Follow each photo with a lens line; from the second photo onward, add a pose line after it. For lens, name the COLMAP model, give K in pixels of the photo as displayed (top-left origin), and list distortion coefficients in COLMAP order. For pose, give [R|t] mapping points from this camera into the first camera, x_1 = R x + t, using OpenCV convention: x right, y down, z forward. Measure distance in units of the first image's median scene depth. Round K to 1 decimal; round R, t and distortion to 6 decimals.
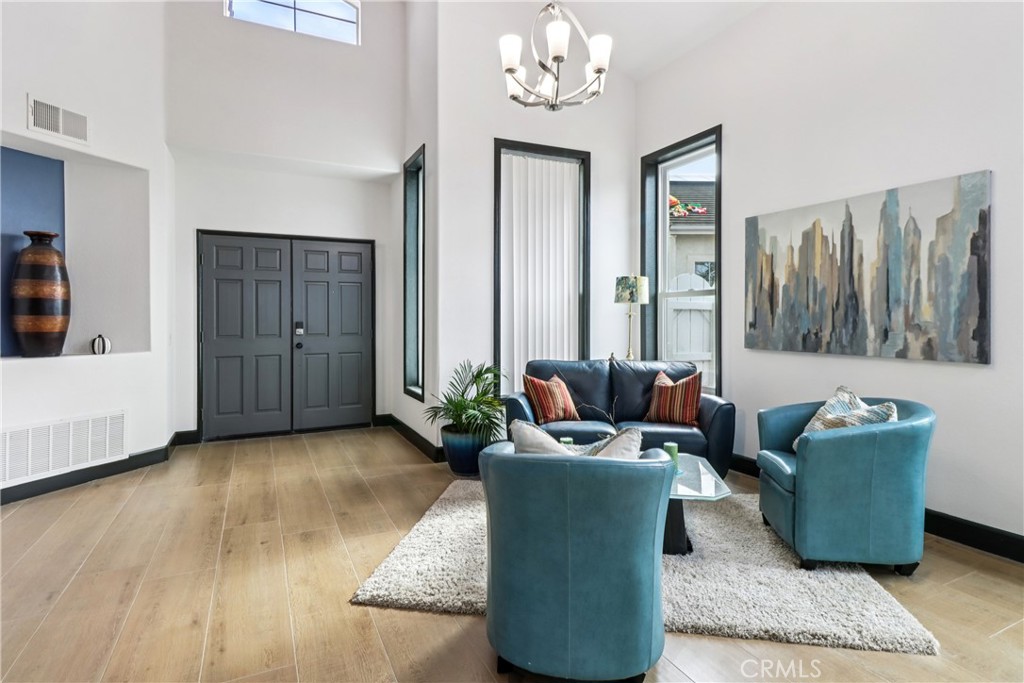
lens RADIAL K [[504.8, 0, 515.7], [0, 504.8, 319.0], [0, 0, 1]] dist [0.002759, -0.000535]
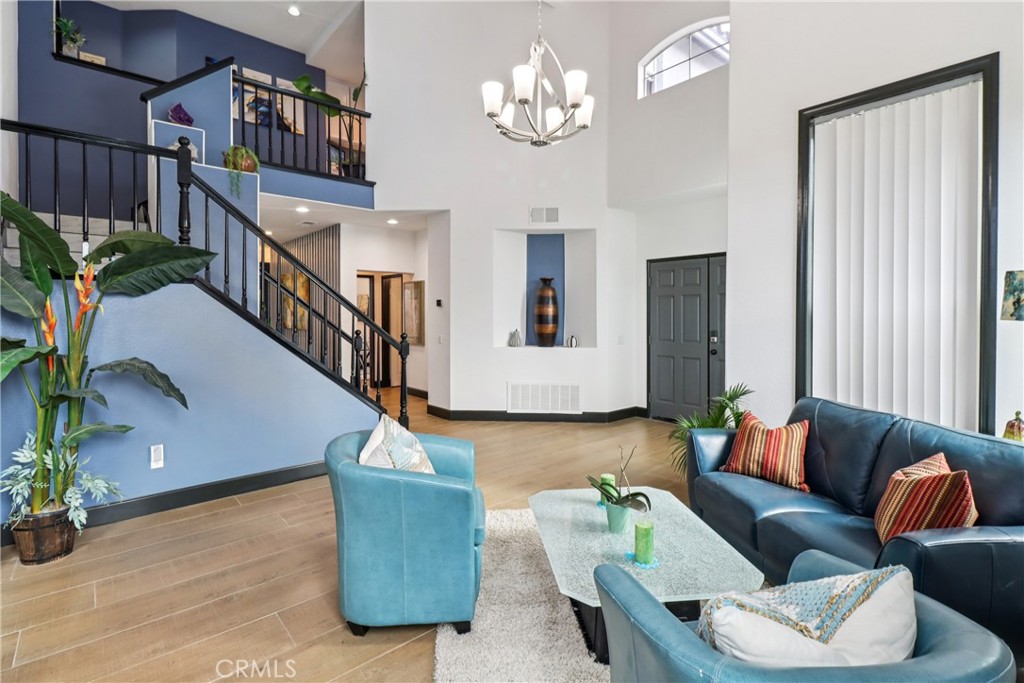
lens RADIAL K [[476.8, 0, 517.4], [0, 476.8, 319.6], [0, 0, 1]] dist [0.020325, -0.011646]
pose [[0.270372, 0.013815, -0.962657, 0.598816], [-0.006606, 0.999900, 0.012495, -0.037665], [0.962733, 0.002981, 0.270436, 0.381964]]
